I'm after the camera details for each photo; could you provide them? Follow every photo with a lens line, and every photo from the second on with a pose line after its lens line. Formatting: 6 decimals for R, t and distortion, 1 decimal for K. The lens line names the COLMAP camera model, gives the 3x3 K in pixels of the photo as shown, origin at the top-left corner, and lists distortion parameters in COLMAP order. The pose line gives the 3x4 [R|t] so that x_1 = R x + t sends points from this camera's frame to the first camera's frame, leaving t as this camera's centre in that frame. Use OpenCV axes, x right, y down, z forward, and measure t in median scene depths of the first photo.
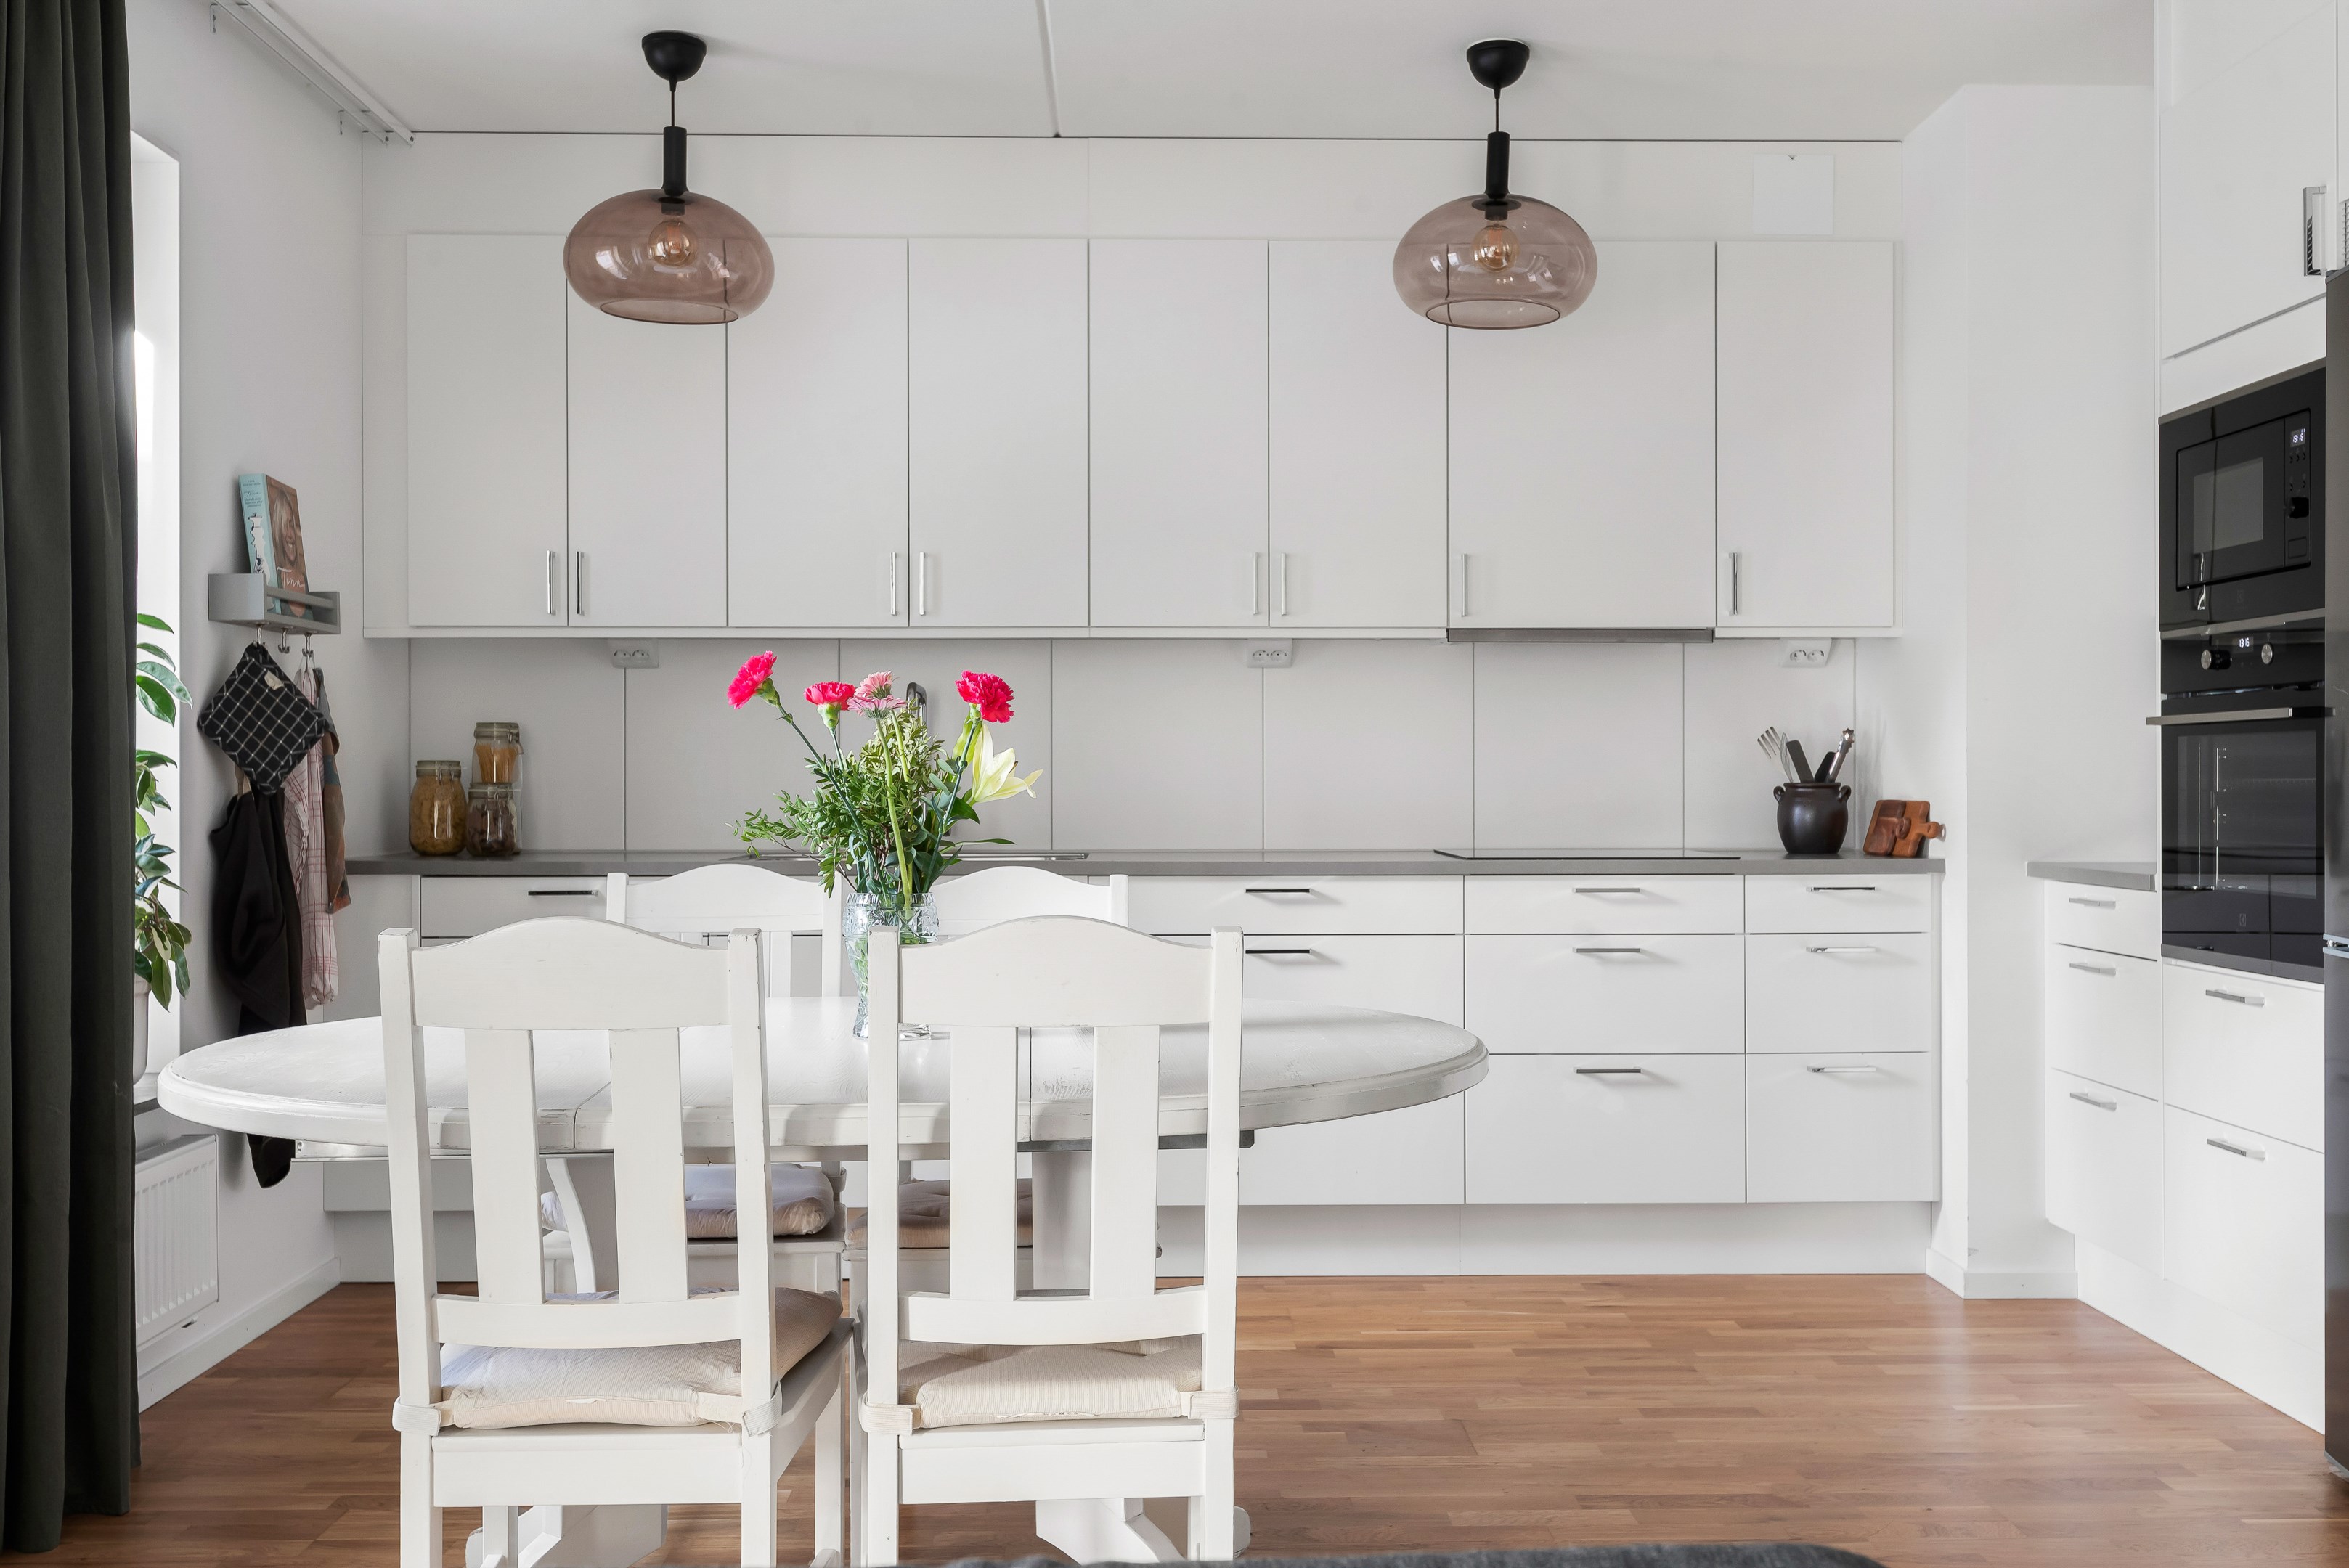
lens RADIAL K [[2274.7, 0, 1172.4], [0, 2274.7, 789.7], [0, 0, 1]] dist [0.049391, 0.000000]
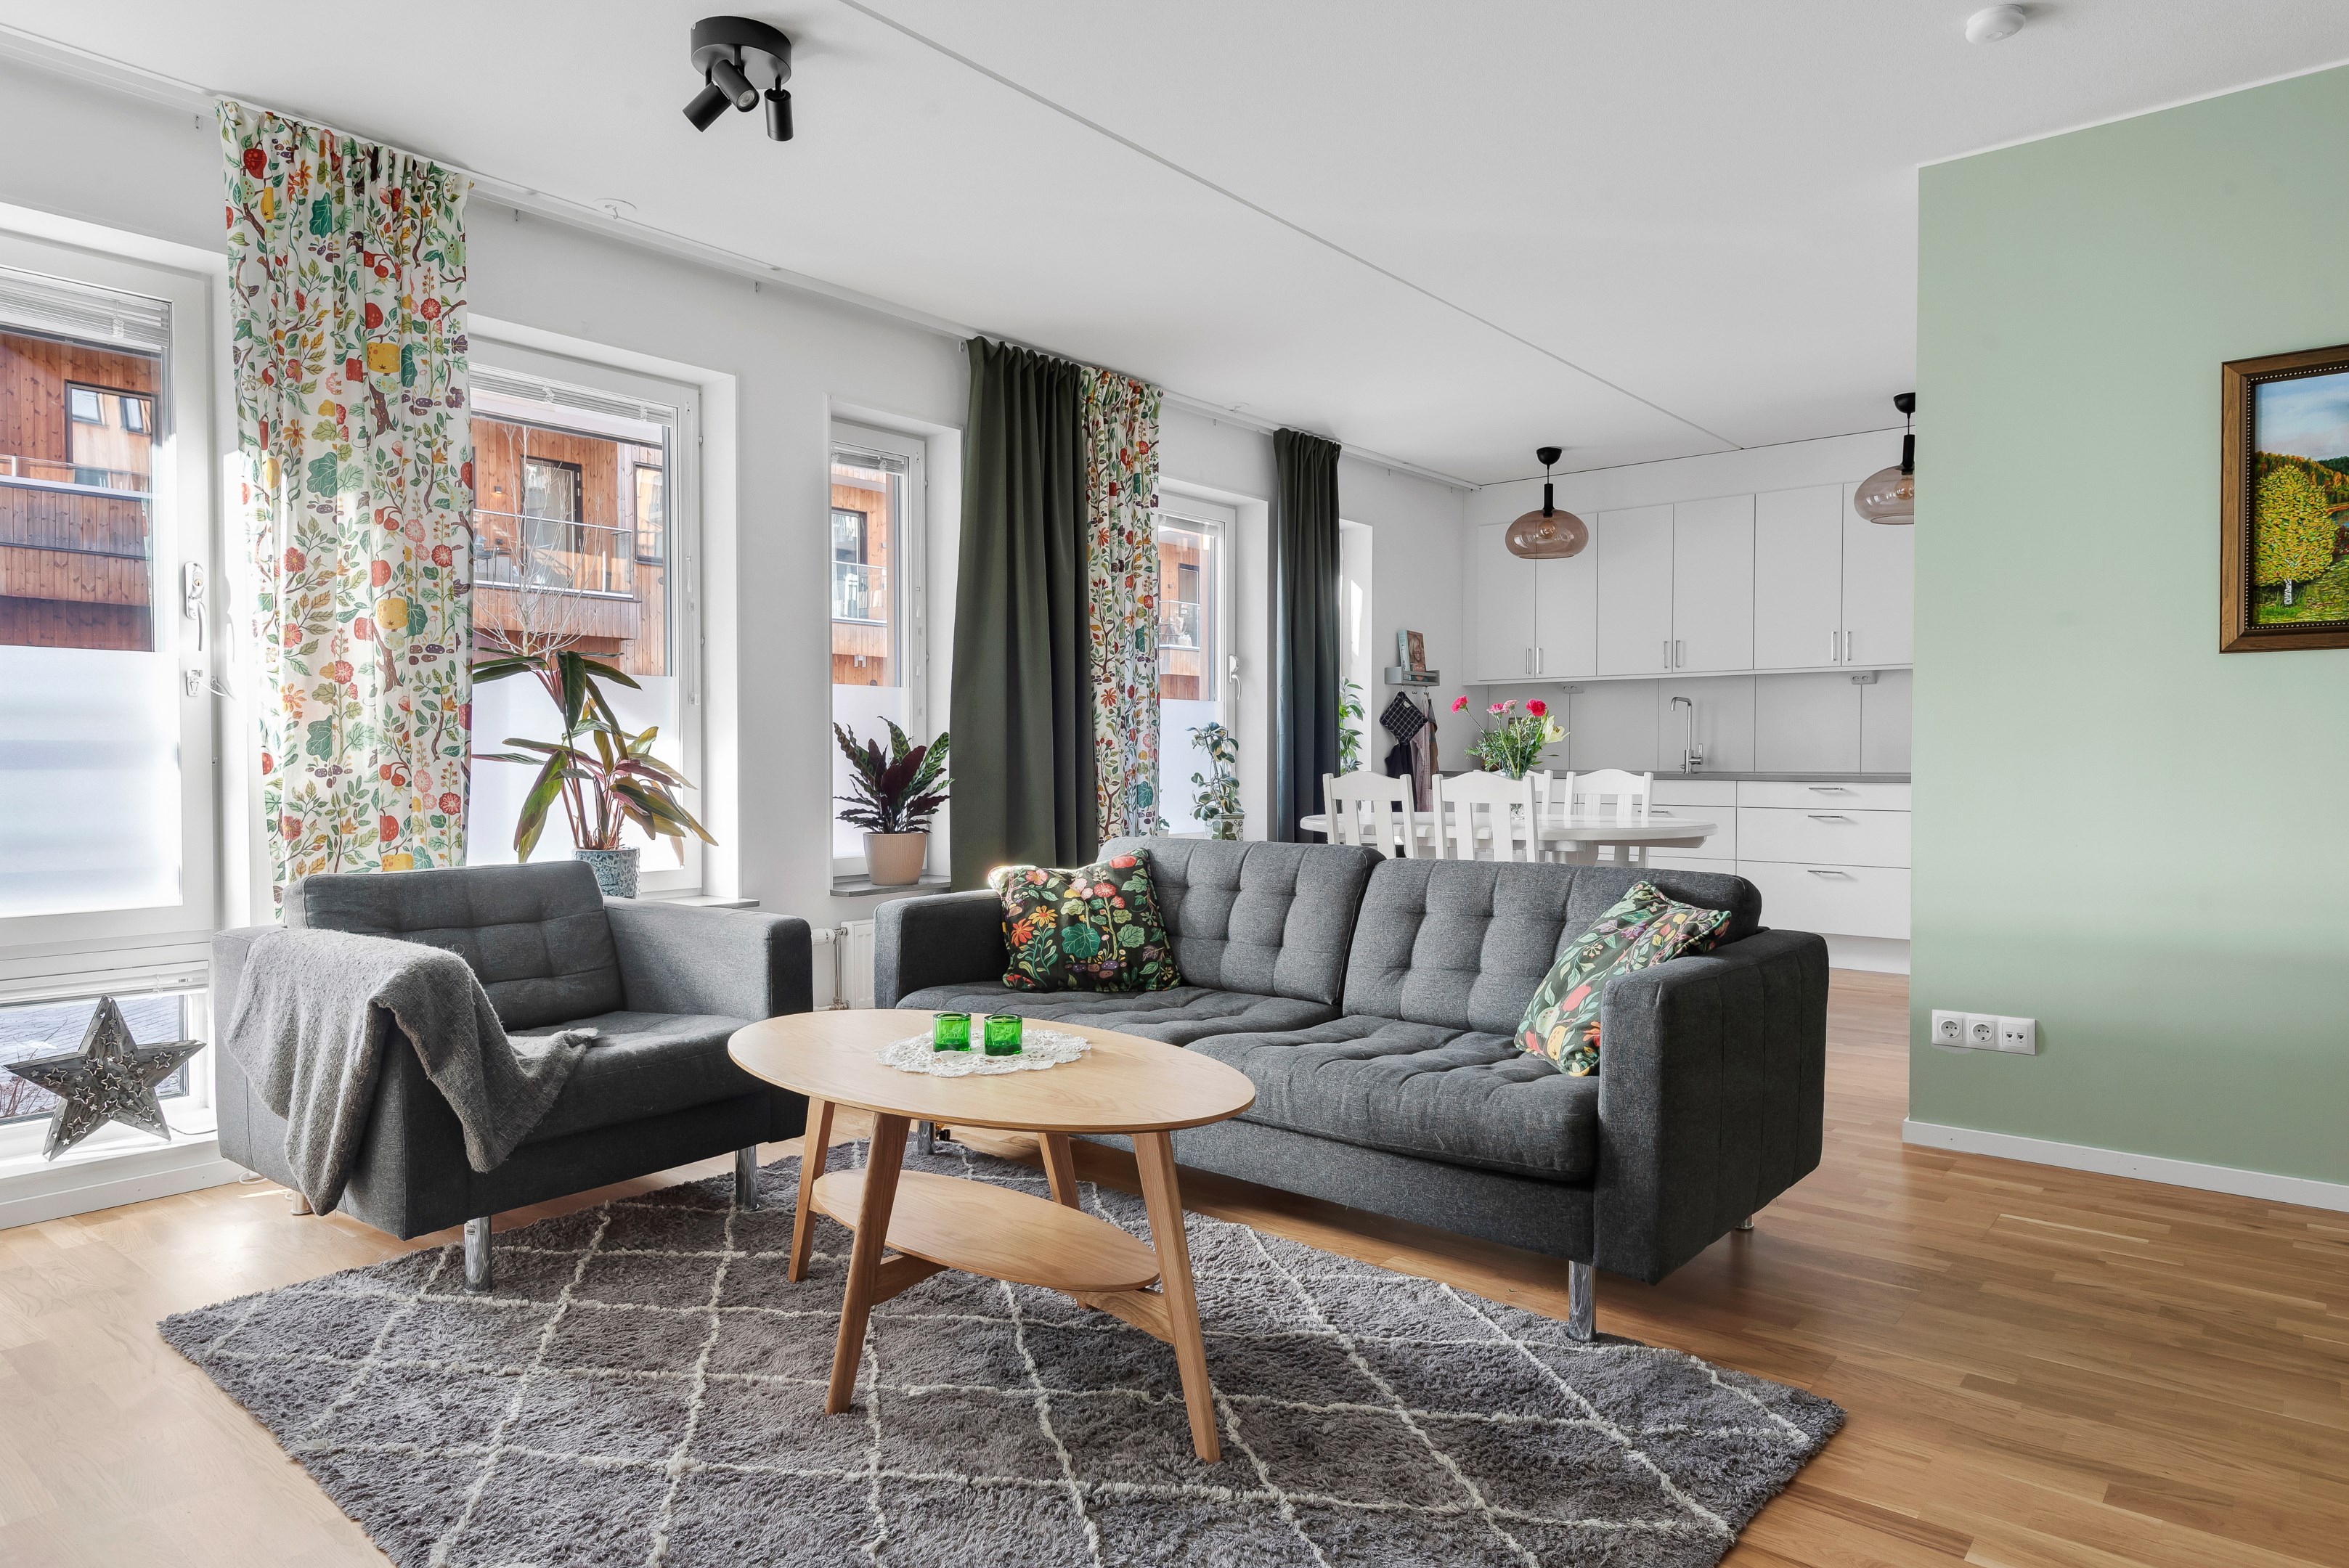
lens RADIAL K [[1409.2, 0, 1174.9], [0, 1409.2, 786.5], [0, 0, 1]] dist [0.018183, -0.004881]
pose [[0.751204, 0.015890, -0.659879, 0.508280], [-0.002002, 0.999760, 0.021796, 0.015031], [0.660068, -0.015052, 0.751055, -0.458928]]
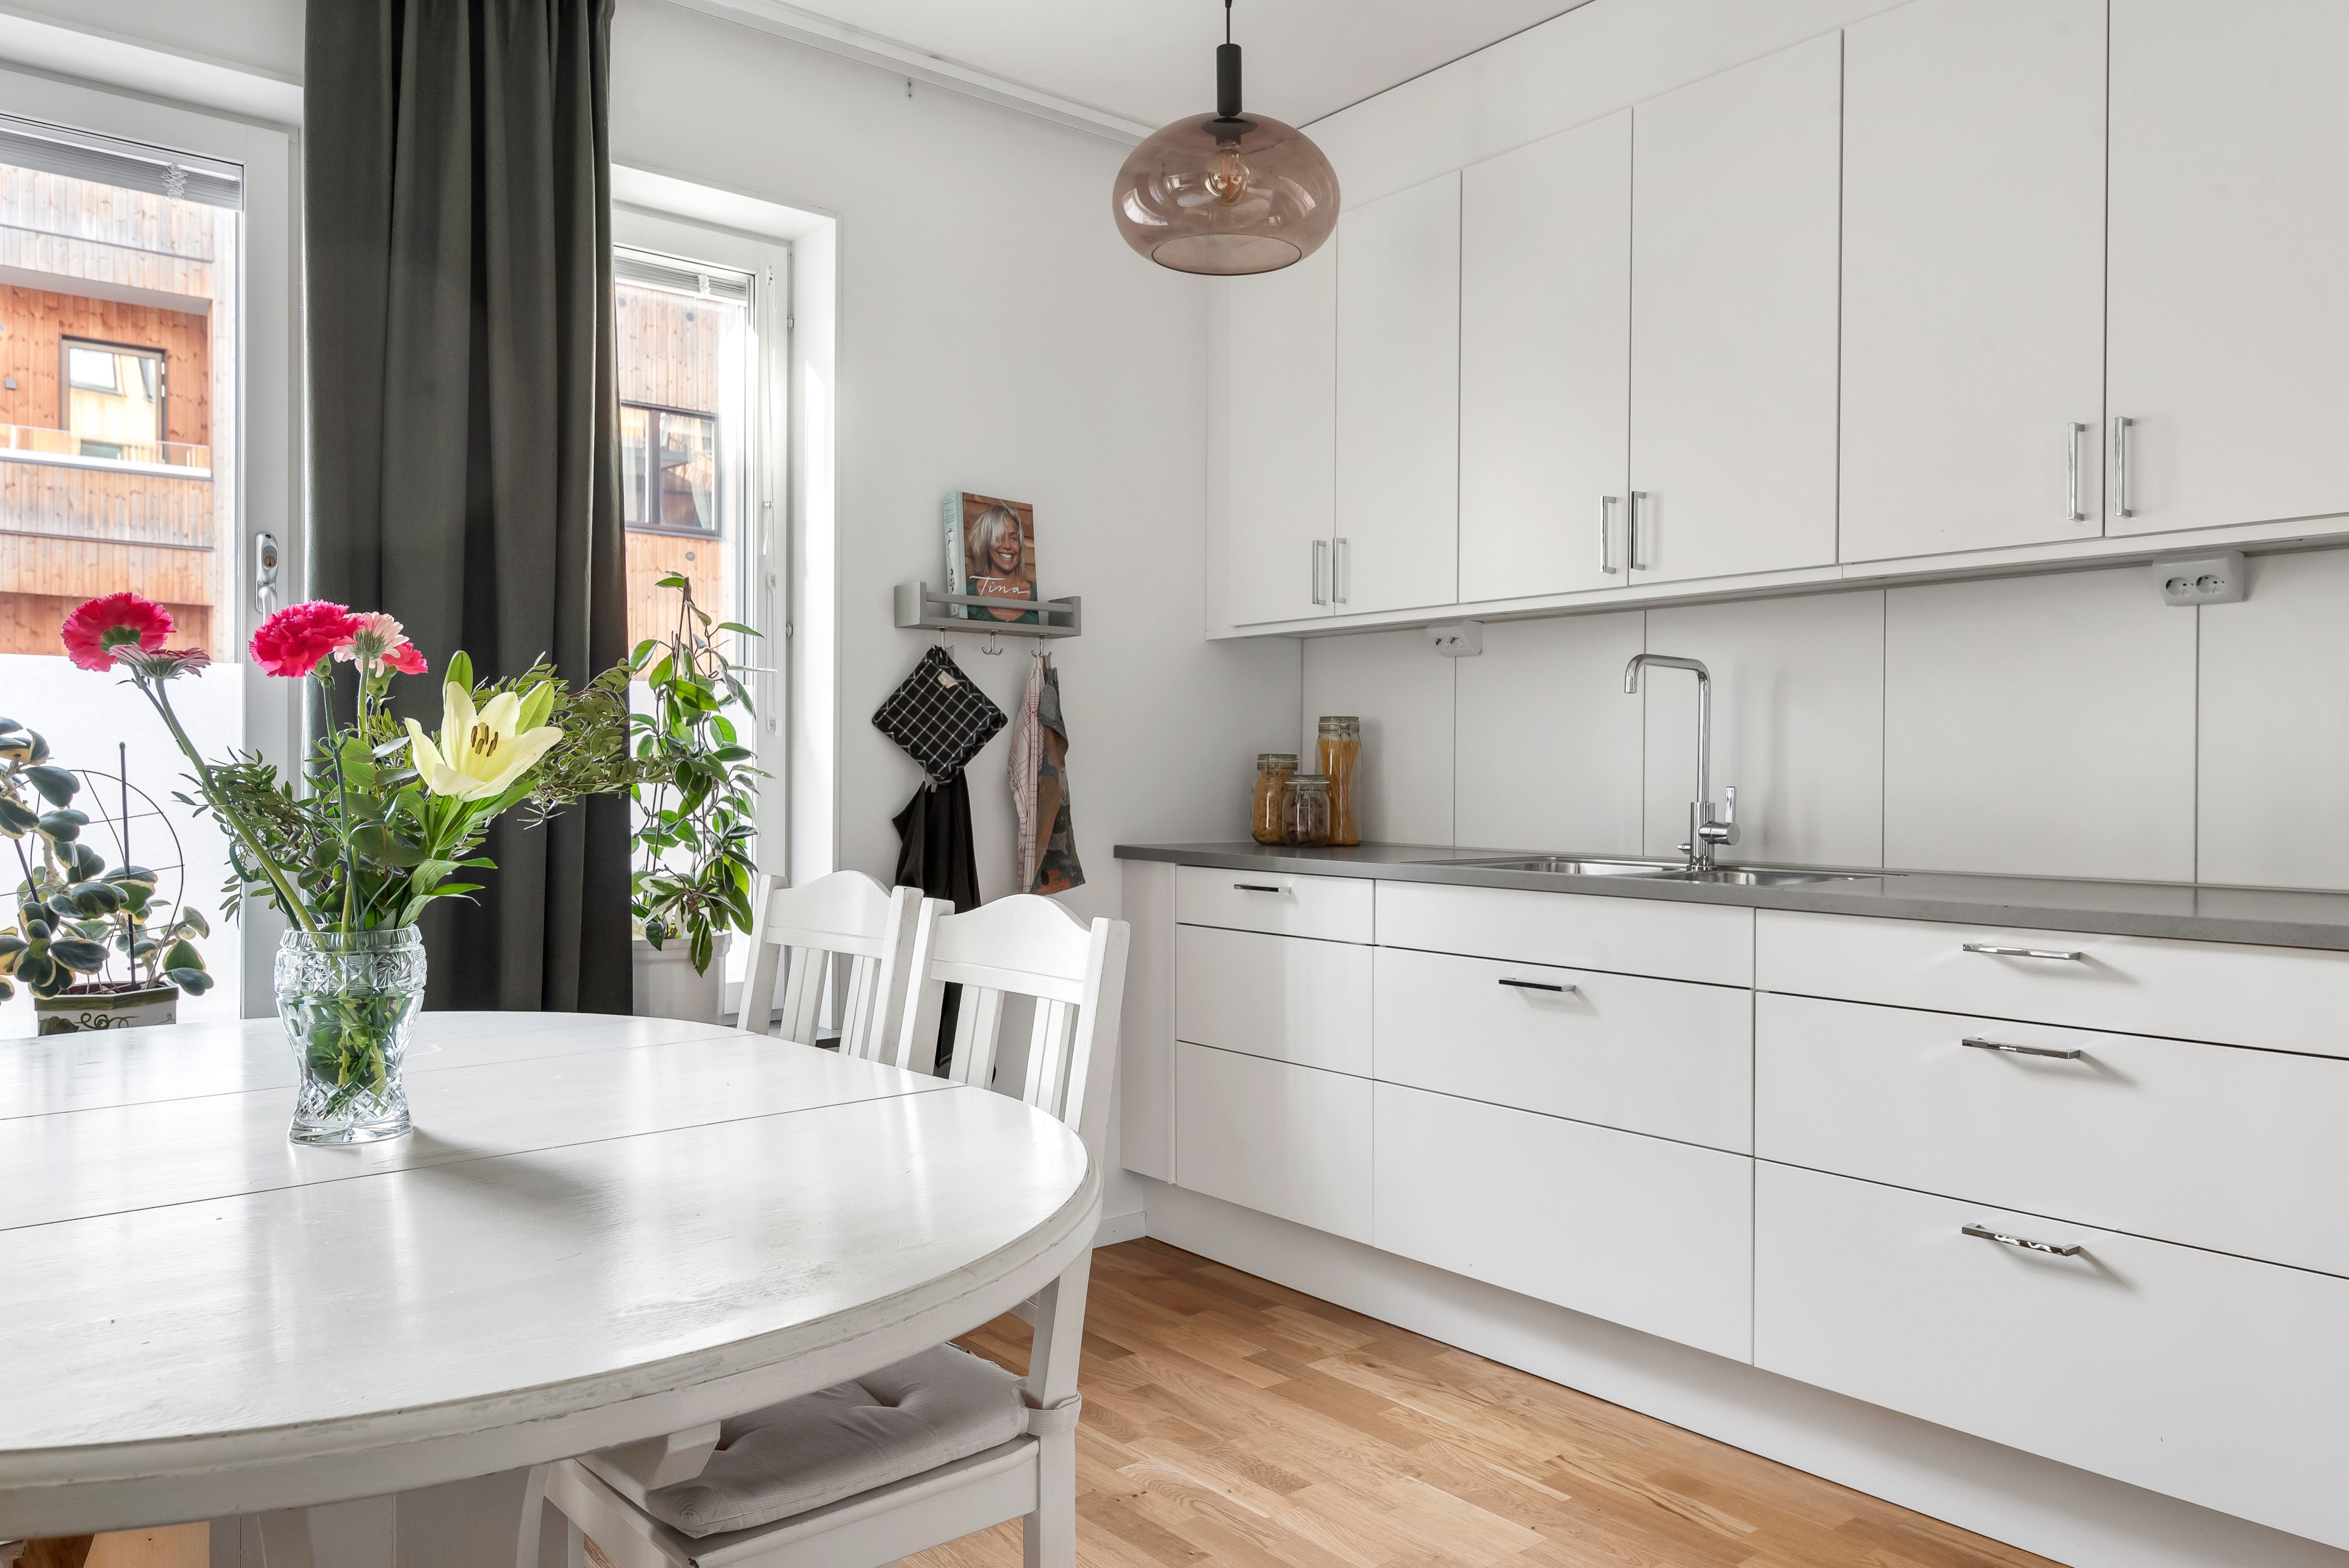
lens RADIAL K [[1663.2, 0, 1193.3], [0, 1663.2, 783.1], [0, 0, 1]] dist [0.033279, -0.005582]
pose [[0.620301, 0.008431, -0.784319, 0.288101], [-0.008334, 0.999957, 0.004158, -0.002536], [0.784320, 0.003958, 0.620344, 0.573987]]
